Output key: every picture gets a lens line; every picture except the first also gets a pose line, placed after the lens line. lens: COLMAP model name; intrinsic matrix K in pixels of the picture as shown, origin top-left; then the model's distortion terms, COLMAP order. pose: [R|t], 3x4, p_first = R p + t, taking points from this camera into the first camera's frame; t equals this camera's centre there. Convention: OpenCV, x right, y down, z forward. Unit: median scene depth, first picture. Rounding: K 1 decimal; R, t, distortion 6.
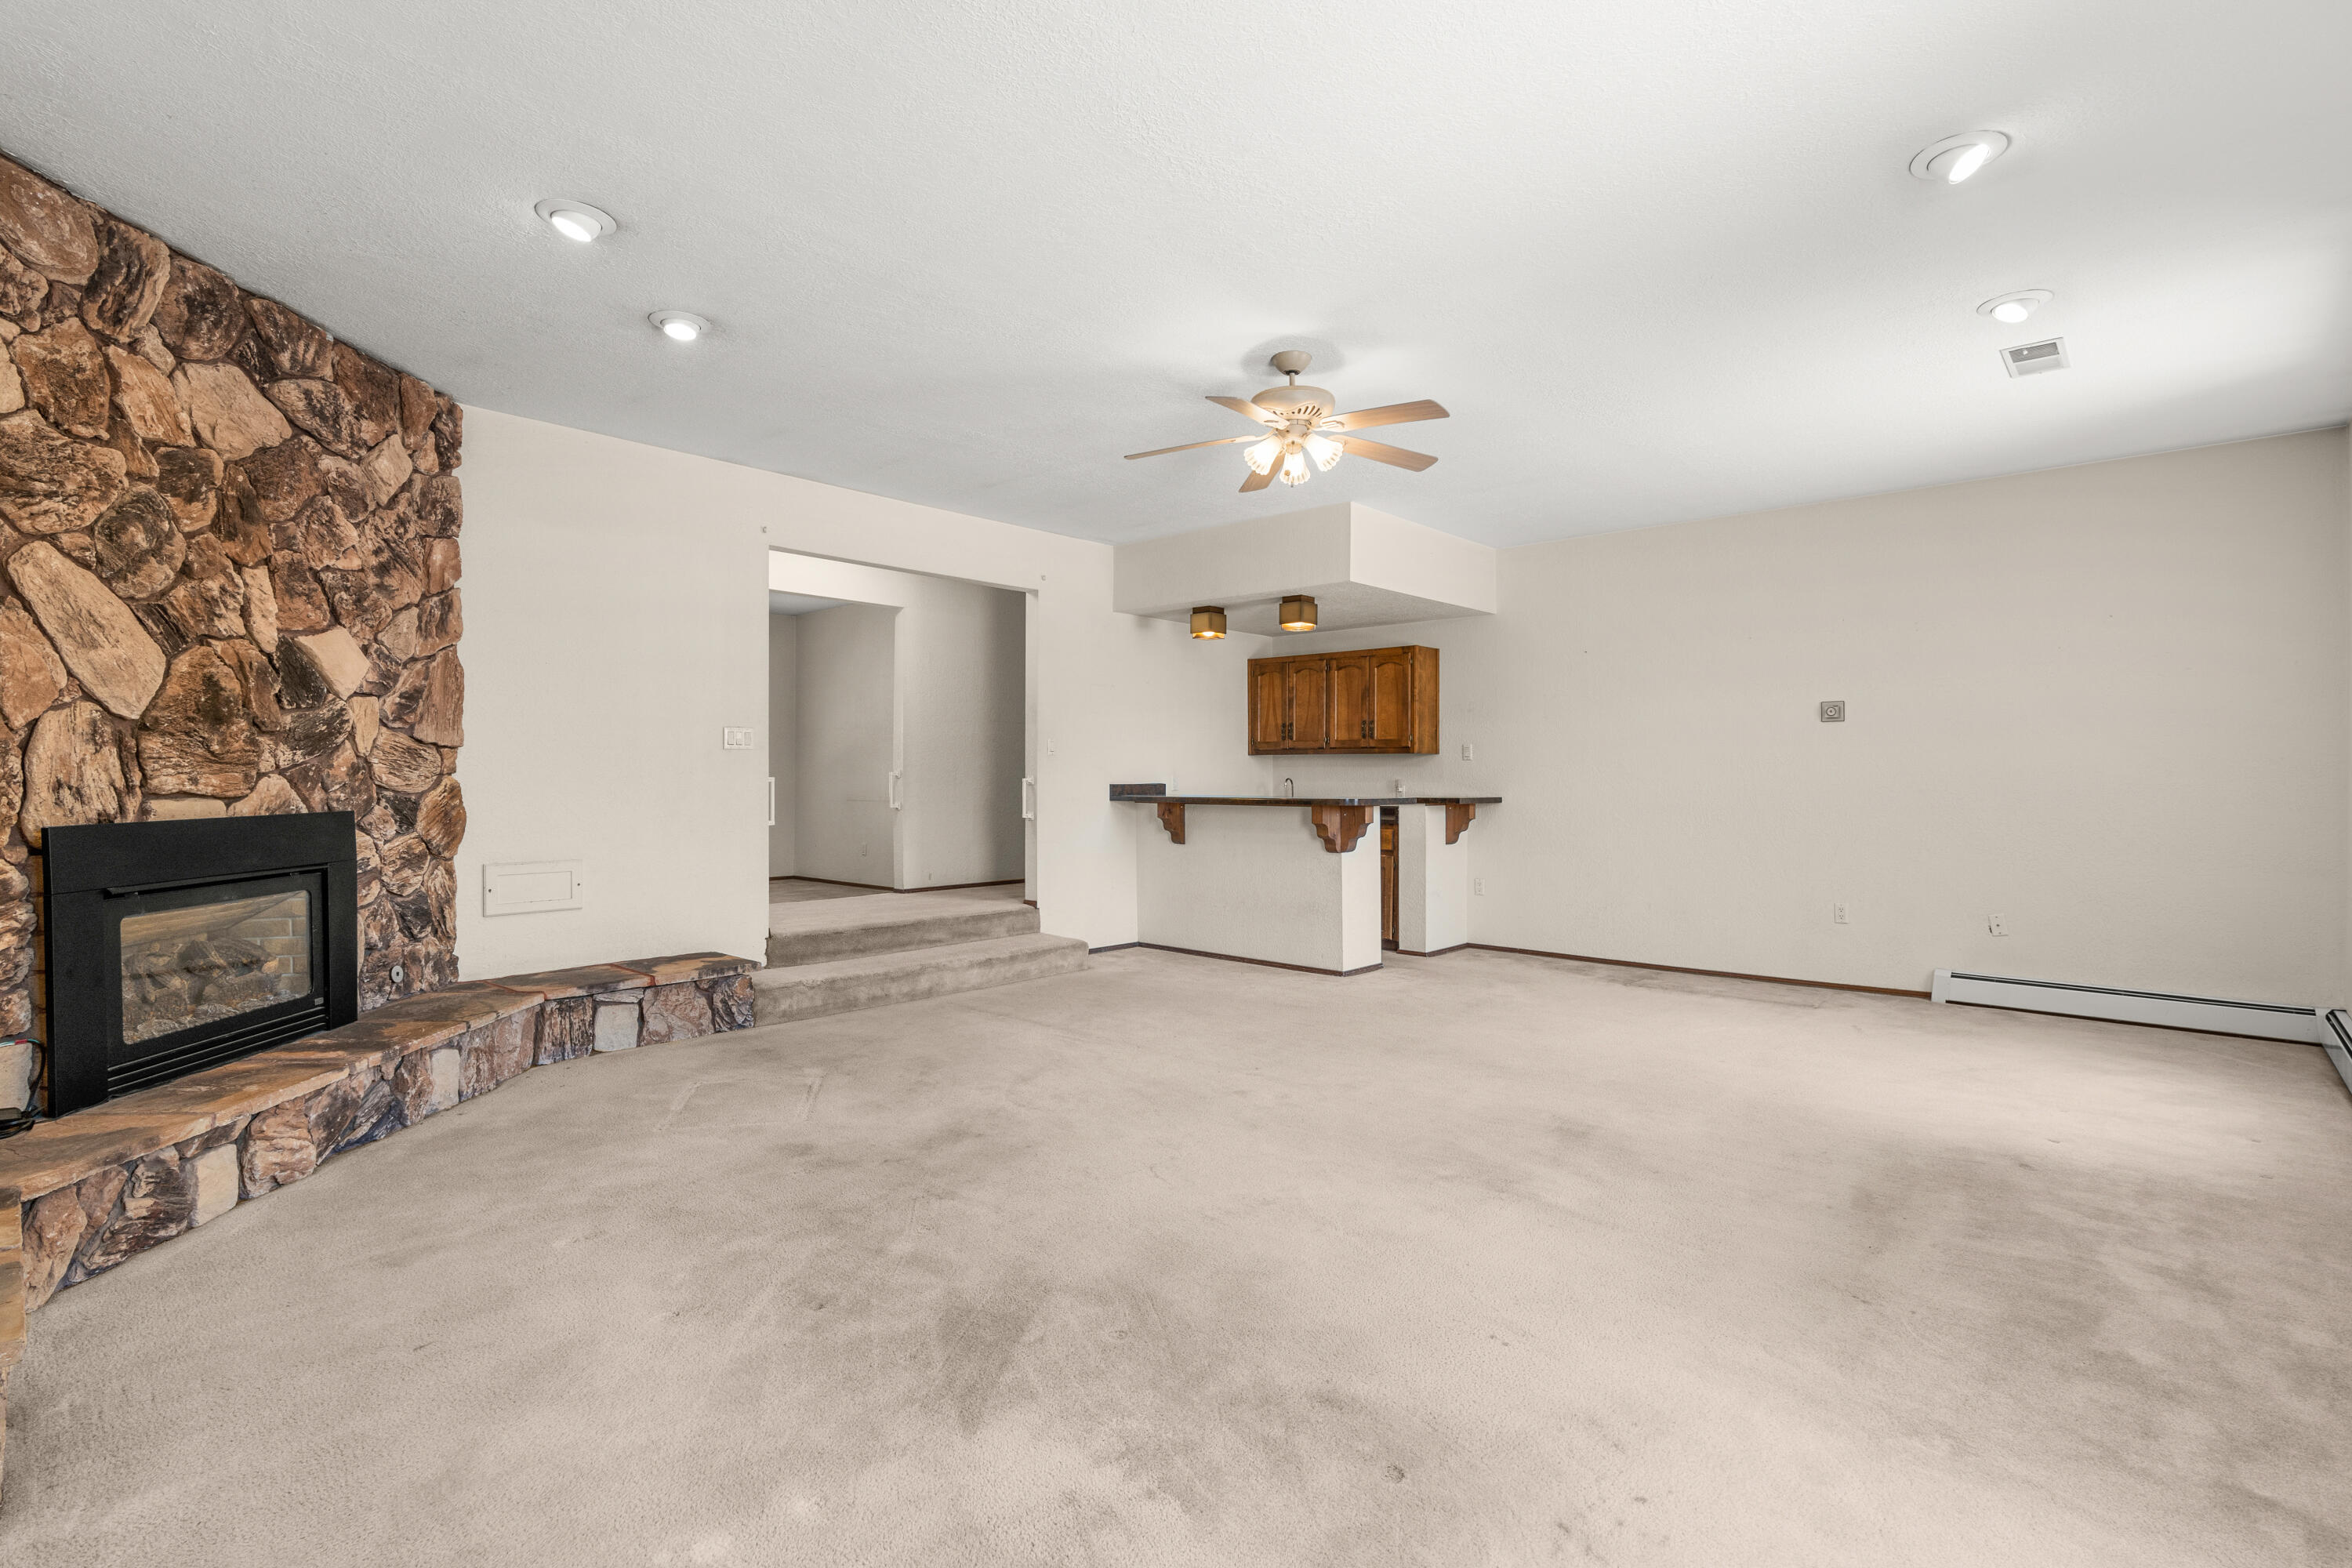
lens RADIAL K [[1088.8, 0, 1182.1], [0, 1088.8, 782.3], [0, 0, 1]] dist [-0.018289, 0.000418]
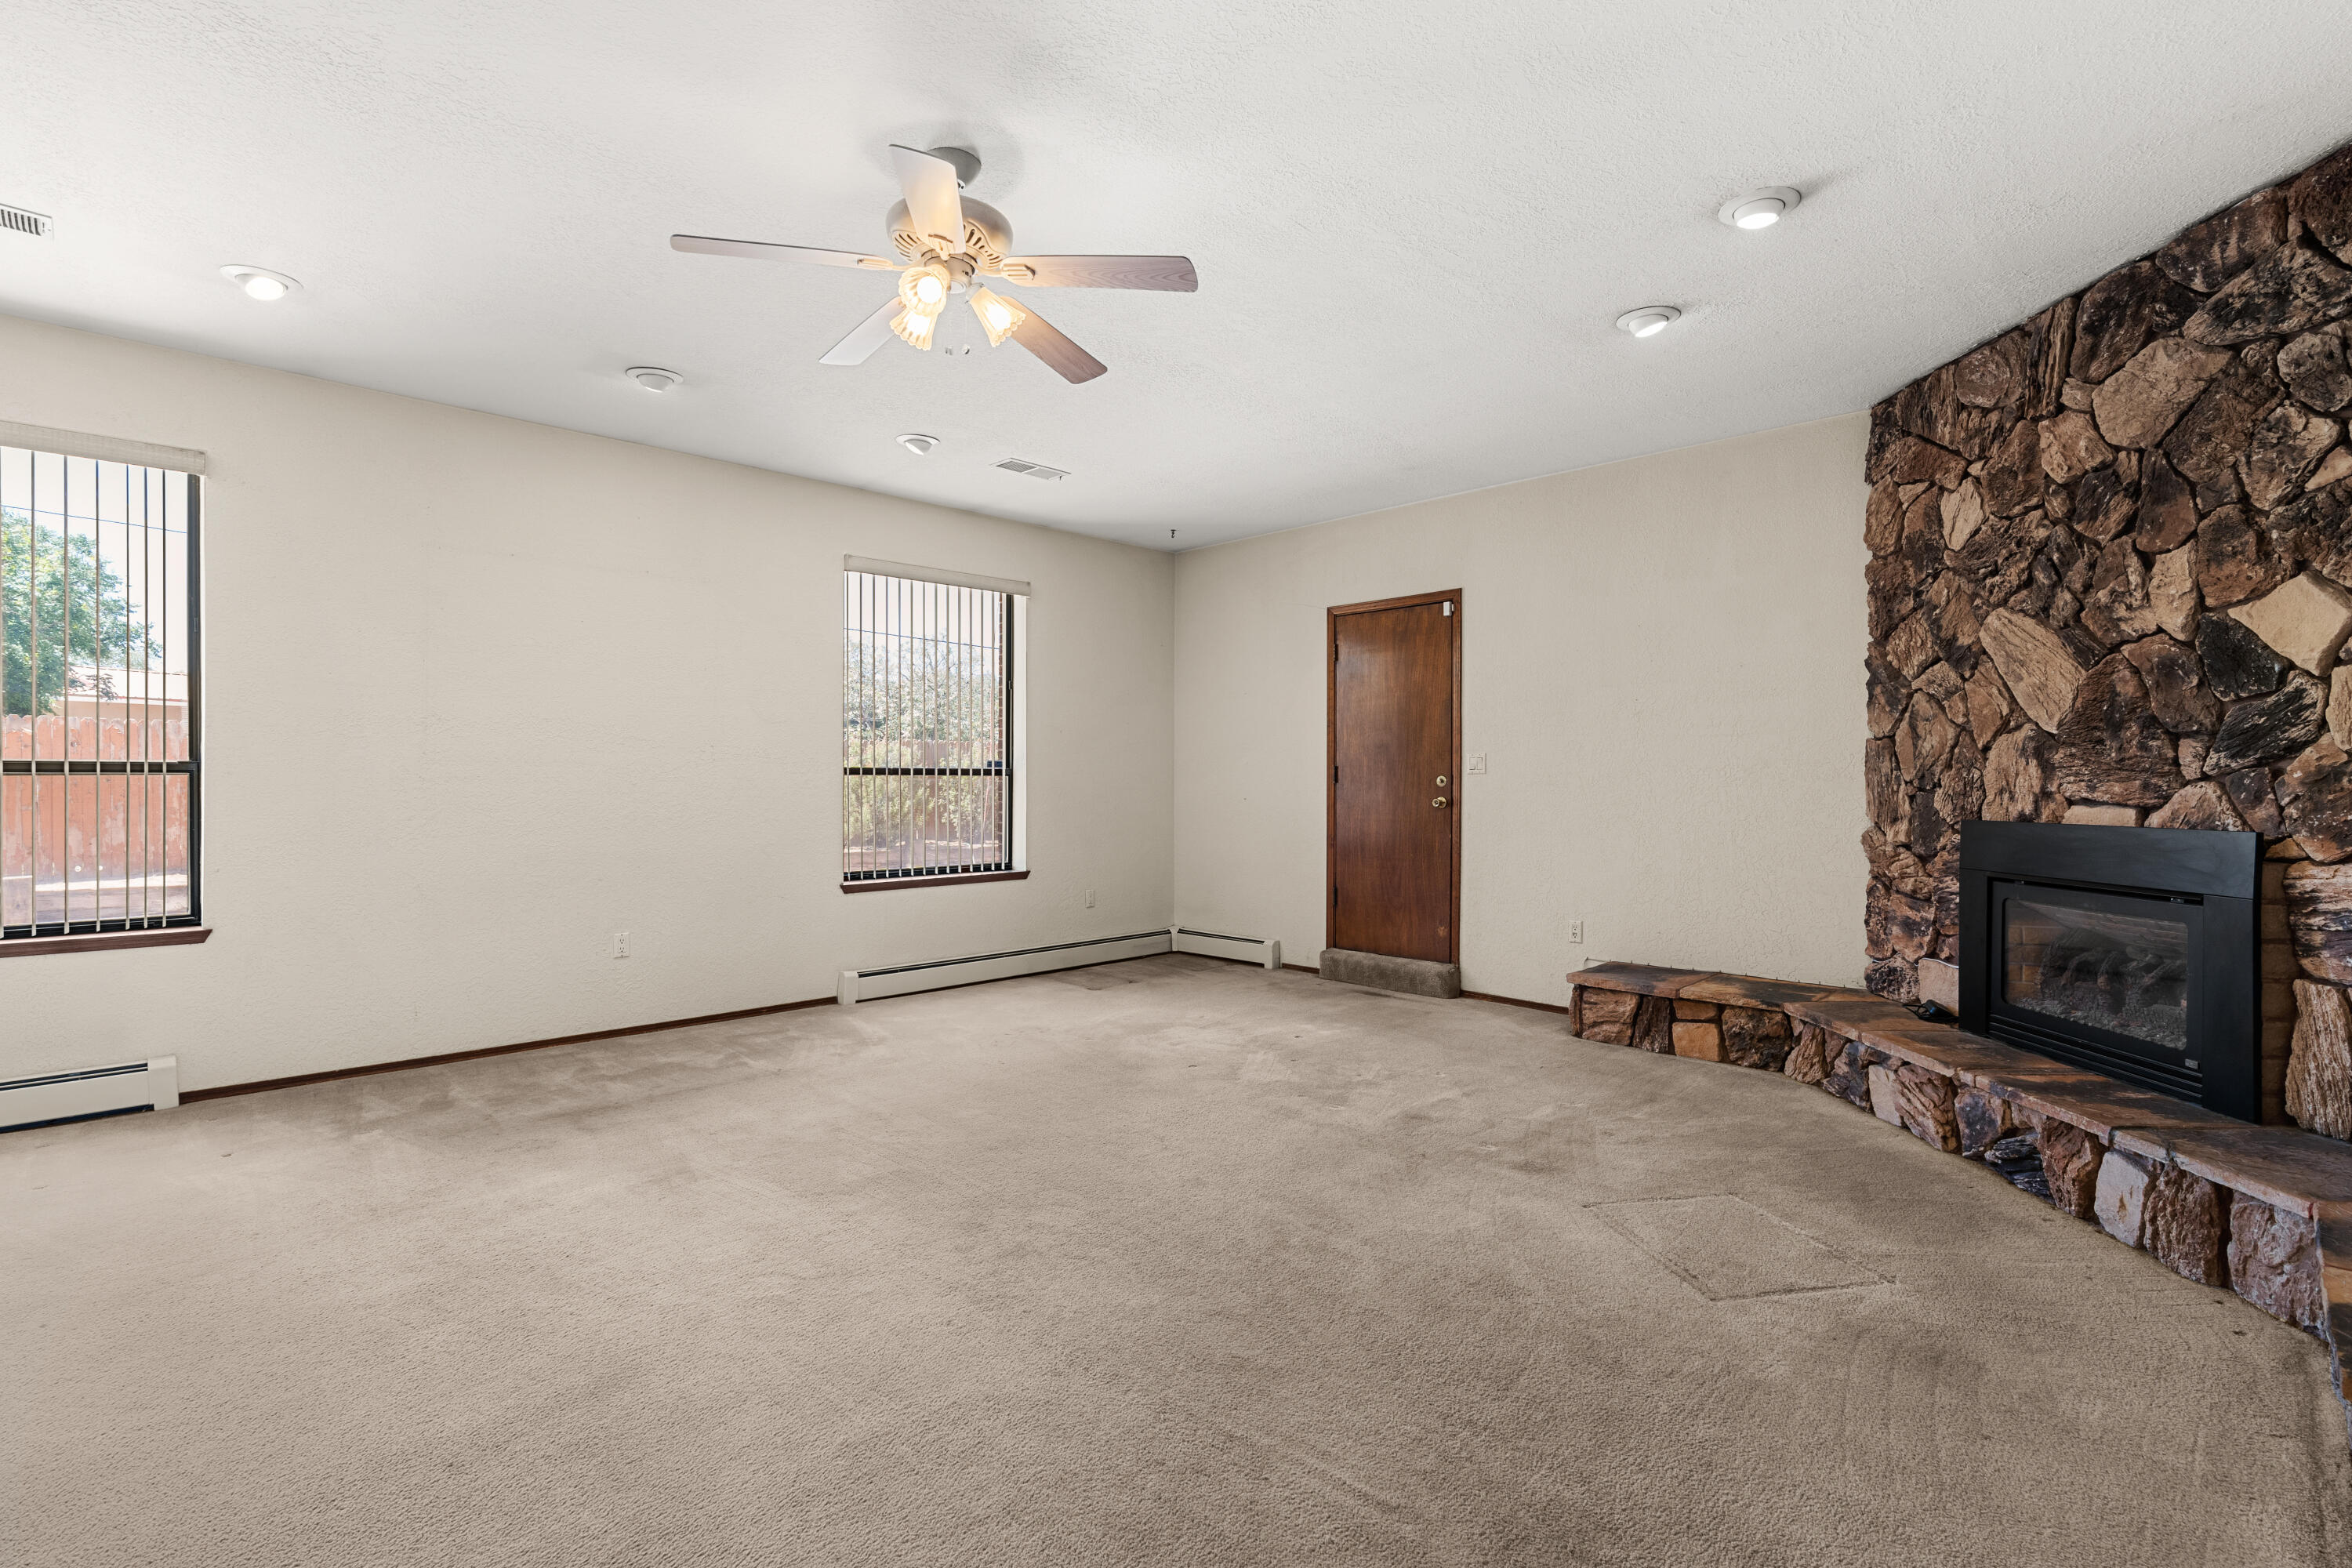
lens RADIAL K [[1088.8, 0, 1182.1], [0, 1088.8, 782.3], [0, 0, 1]] dist [-0.018289, 0.000418]
pose [[-0.998863, -0.004859, 0.047426, -0.080246], [-0.004419, 0.999946, 0.009374, -0.010899], [-0.047469, 0.009153, -0.998831, 1.739424]]
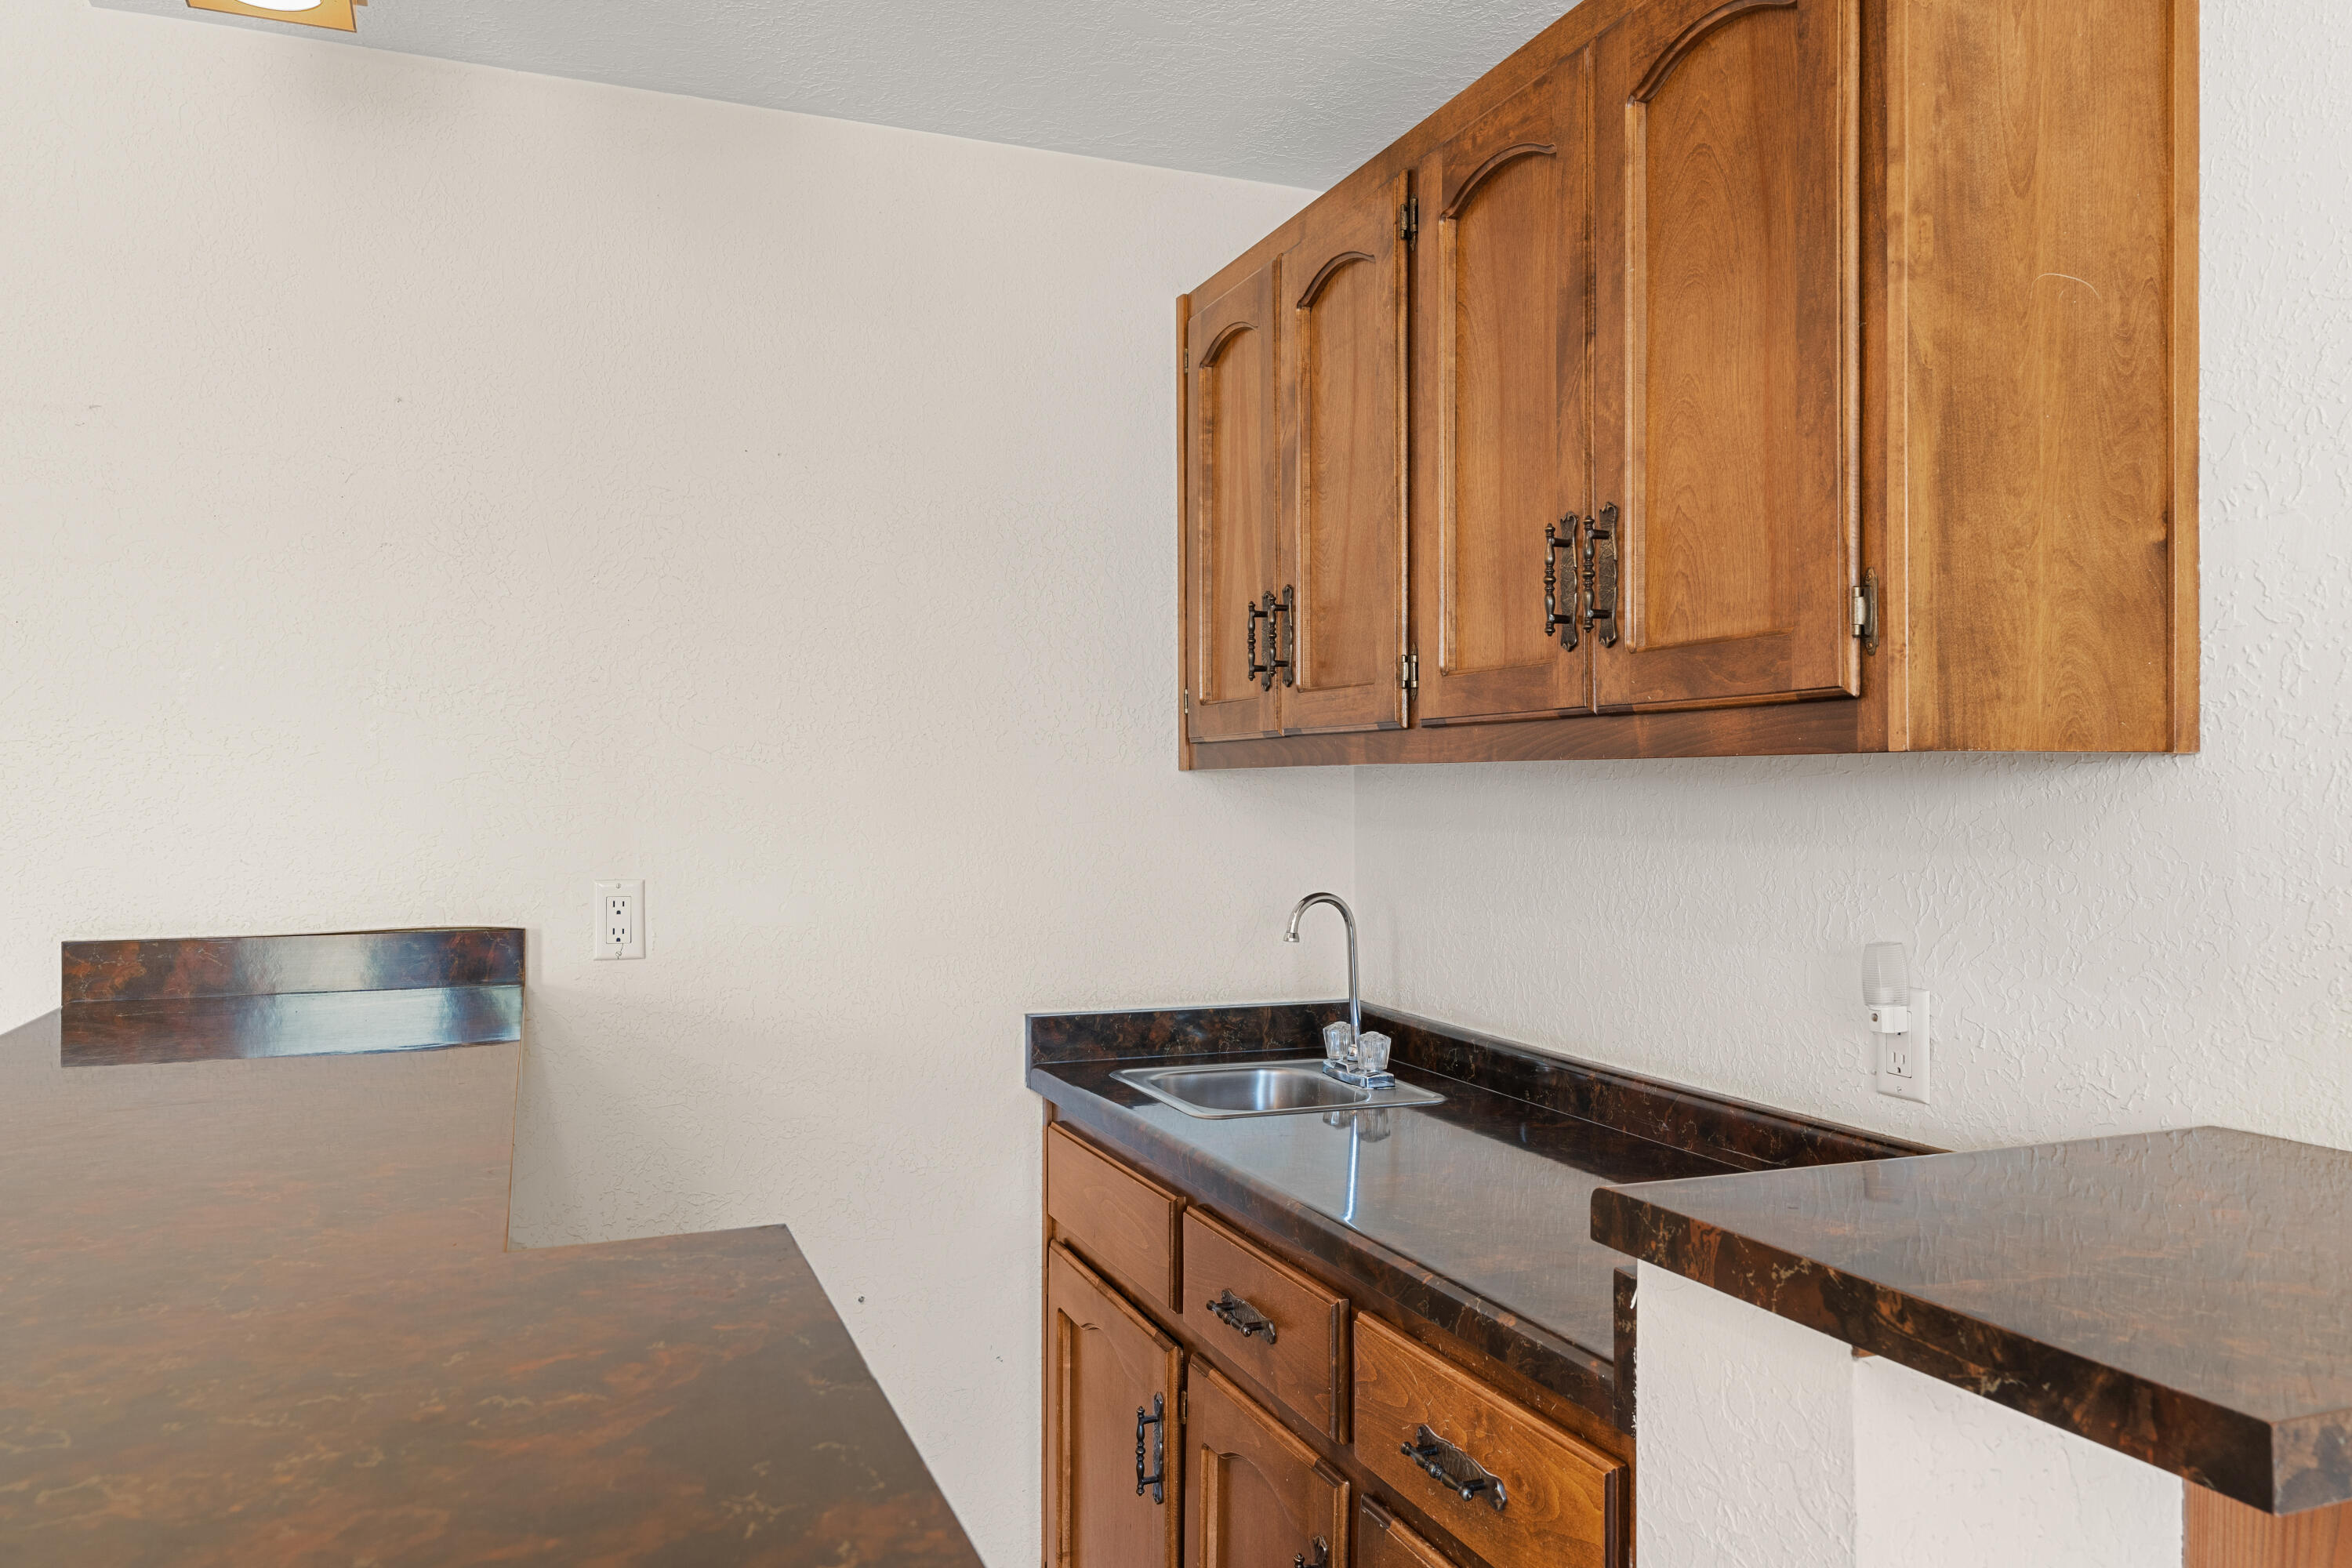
lens RADIAL K [[1680.6, 0, 1171.4], [0, 1680.6, 794.8], [0, 0, 1]] dist [0.002817, 0.000399]
pose [[0.900815, -0.002106, -0.434197, 0.432969], [-0.001065, 0.999975, -0.007058, -0.040235], [0.434201, 0.006820, 0.900790, 1.589210]]
